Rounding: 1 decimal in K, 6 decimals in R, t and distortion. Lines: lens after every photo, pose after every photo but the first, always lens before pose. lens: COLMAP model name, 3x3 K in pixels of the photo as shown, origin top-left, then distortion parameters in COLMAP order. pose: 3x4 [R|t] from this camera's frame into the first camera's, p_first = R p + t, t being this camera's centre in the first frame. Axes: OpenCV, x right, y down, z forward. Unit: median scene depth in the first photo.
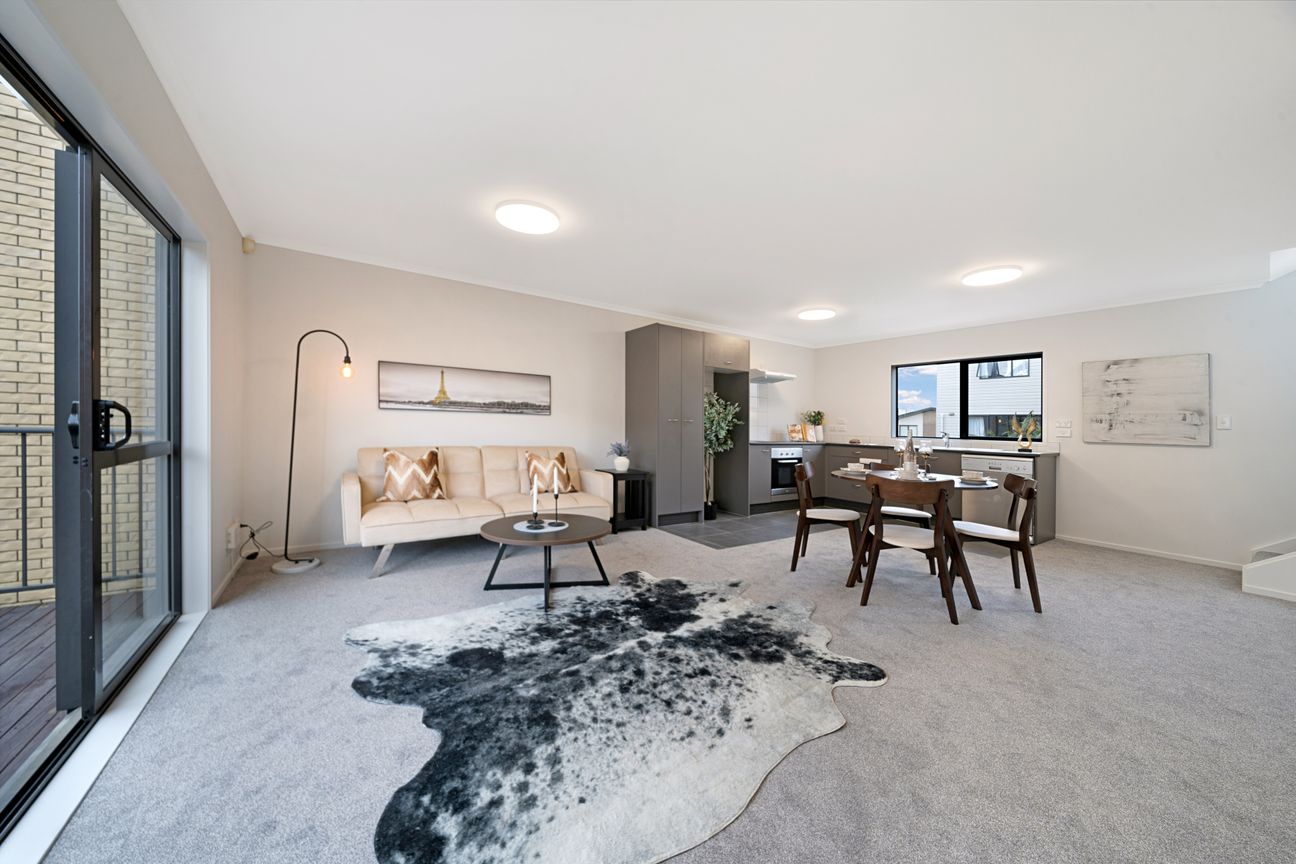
lens RADIAL K [[449.2, 0, 632.7], [0, 449.2, 436.1], [0, 0, 1]] dist [-0.005818, -0.000023]
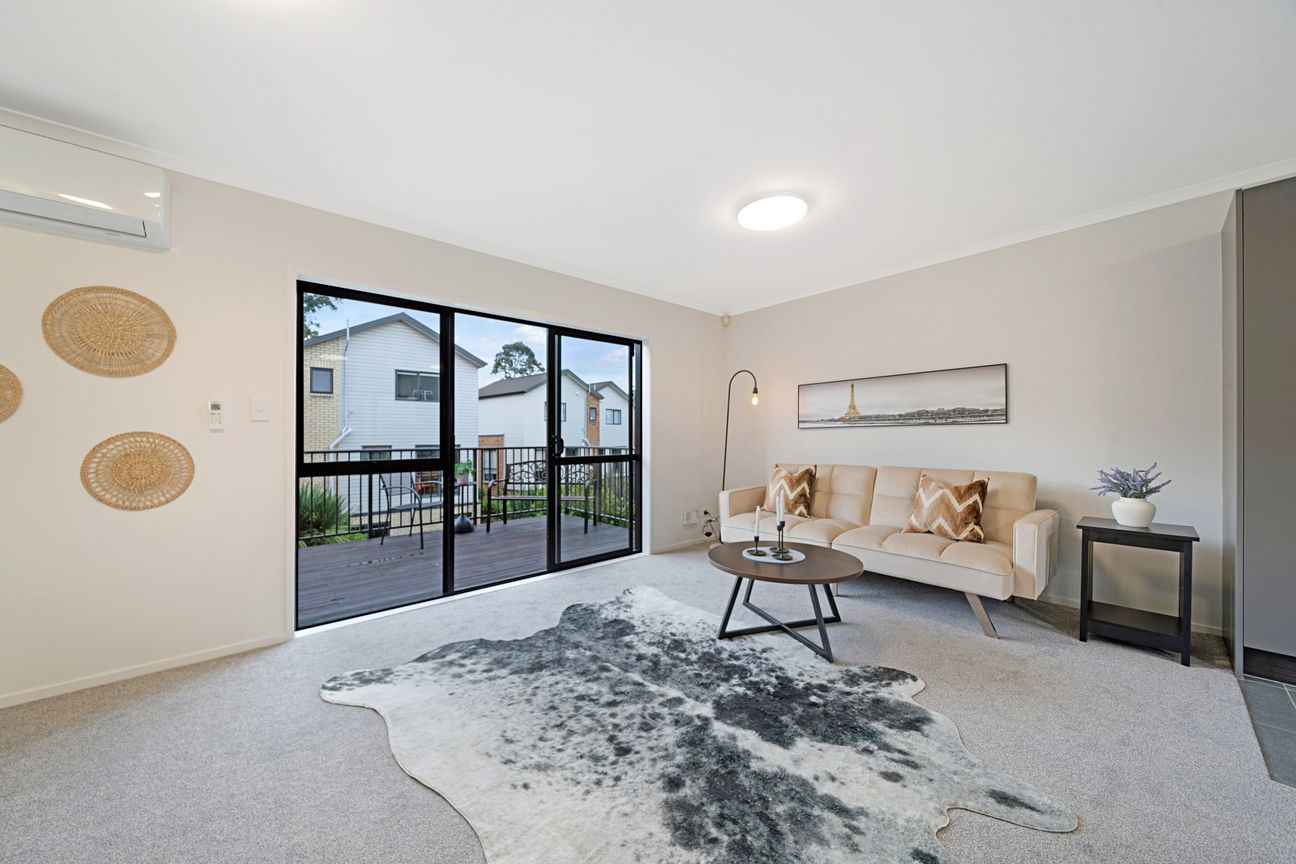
lens RADIAL K [[449.2, 0, 632.7], [0, 449.2, 436.1], [0, 0, 1]] dist [-0.005818, -0.000023]
pose [[0.129237, -0.035296, -0.990985, 0.783549], [-0.012316, 0.999232, -0.037196, 0.005591], [0.991537, 0.017012, 0.128703, 0.743600]]
